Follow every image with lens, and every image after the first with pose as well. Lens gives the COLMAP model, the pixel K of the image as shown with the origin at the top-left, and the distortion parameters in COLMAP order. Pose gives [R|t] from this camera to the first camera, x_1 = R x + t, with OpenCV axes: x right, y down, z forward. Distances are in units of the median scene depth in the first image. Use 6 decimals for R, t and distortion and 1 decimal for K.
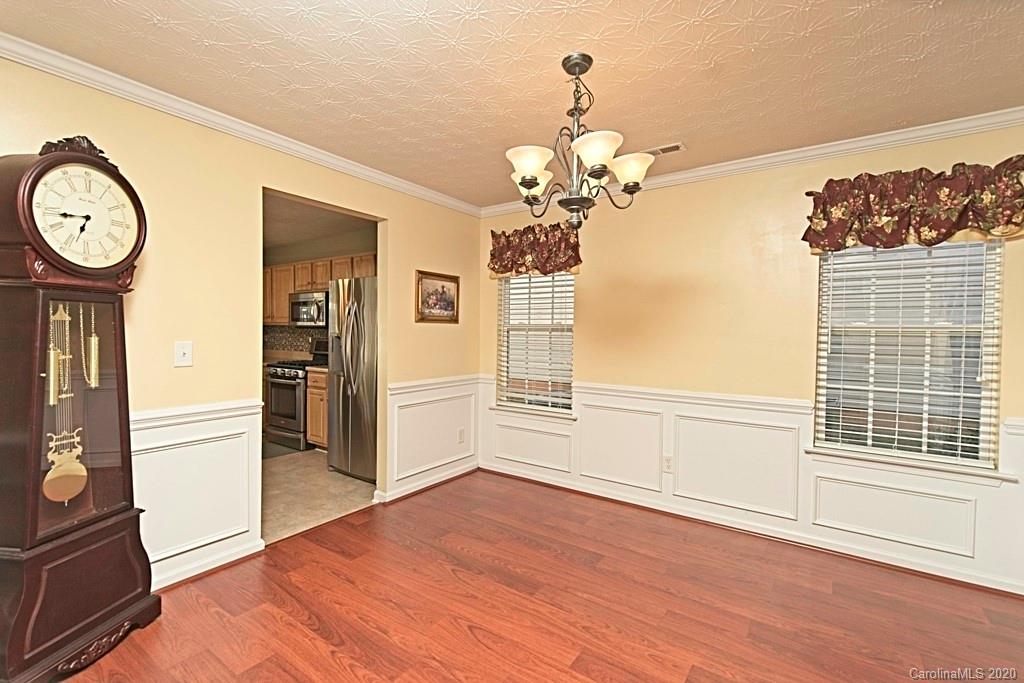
lens RADIAL K [[460.9, 0, 511.3], [0, 460.9, 338.1], [0, 0, 1]] dist [0.021222, -0.007864]
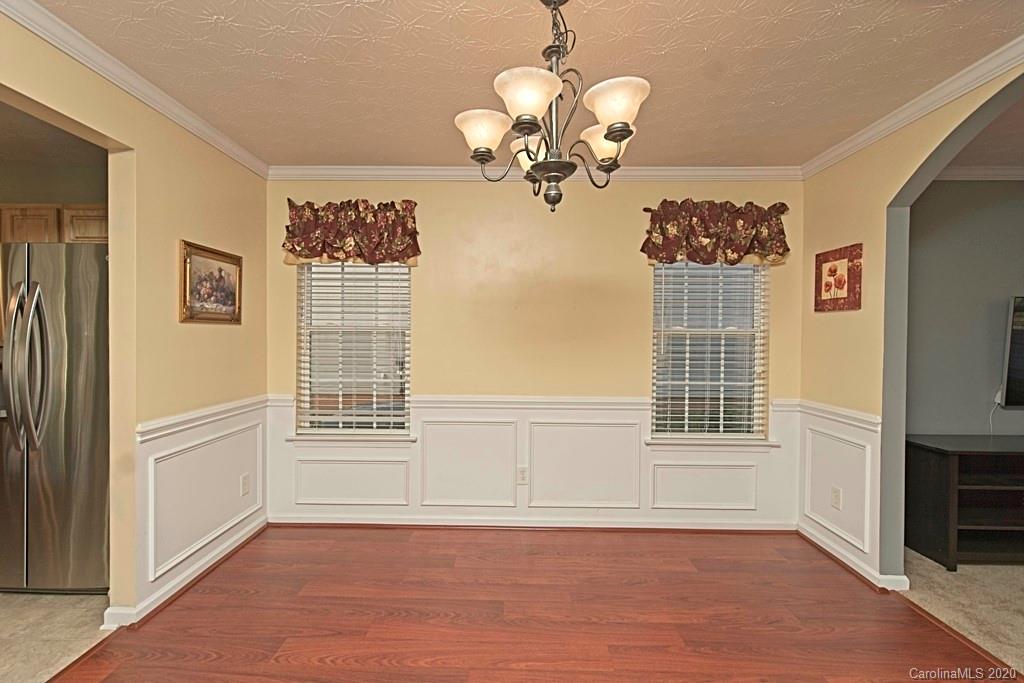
lens RADIAL K [[459.0, 0, 506.2], [0, 459.0, 338.8], [0, 0, 1]] dist [0.015951, -0.008121]
pose [[0.826688, -0.009397, 0.562582, -0.192376], [0.010805, 0.999941, 0.000824, -0.006831], [-0.562557, 0.005398, 0.826741, 0.219502]]
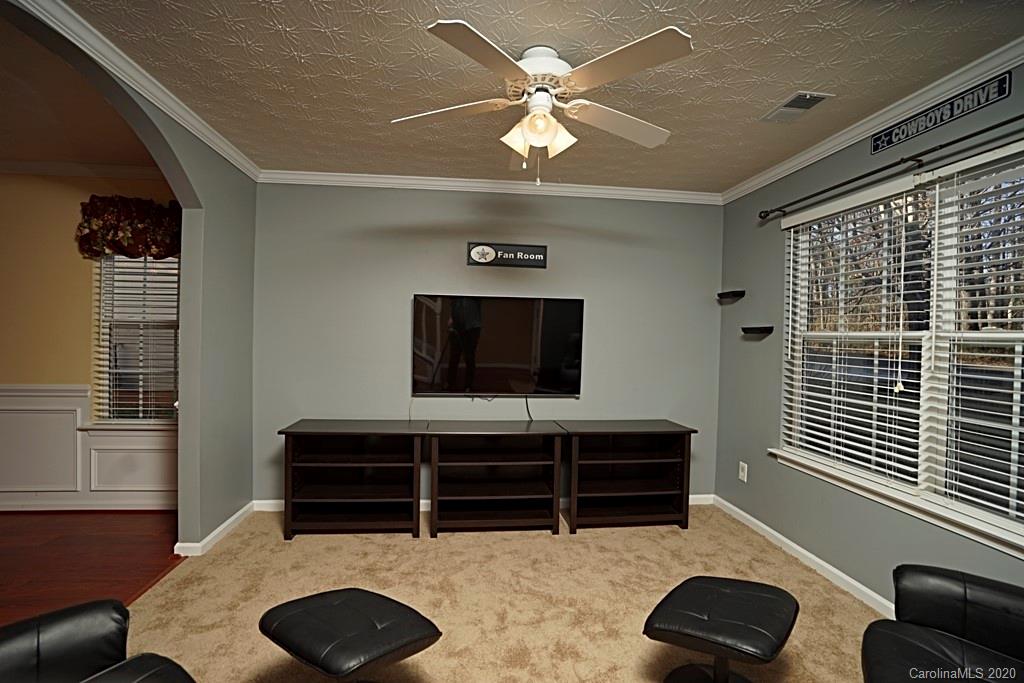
lens RADIAL K [[443.0, 0, 512.0], [0, 443.0, 341.5], [0, 0, 1]] dist [-0.050239, 0.015300]
pose [[0.729976, -0.012288, 0.683362, 0.530709], [0.003229, 0.999889, 0.014529, 0.011589], [-0.683465, -0.008399, 0.729935, -0.373235]]
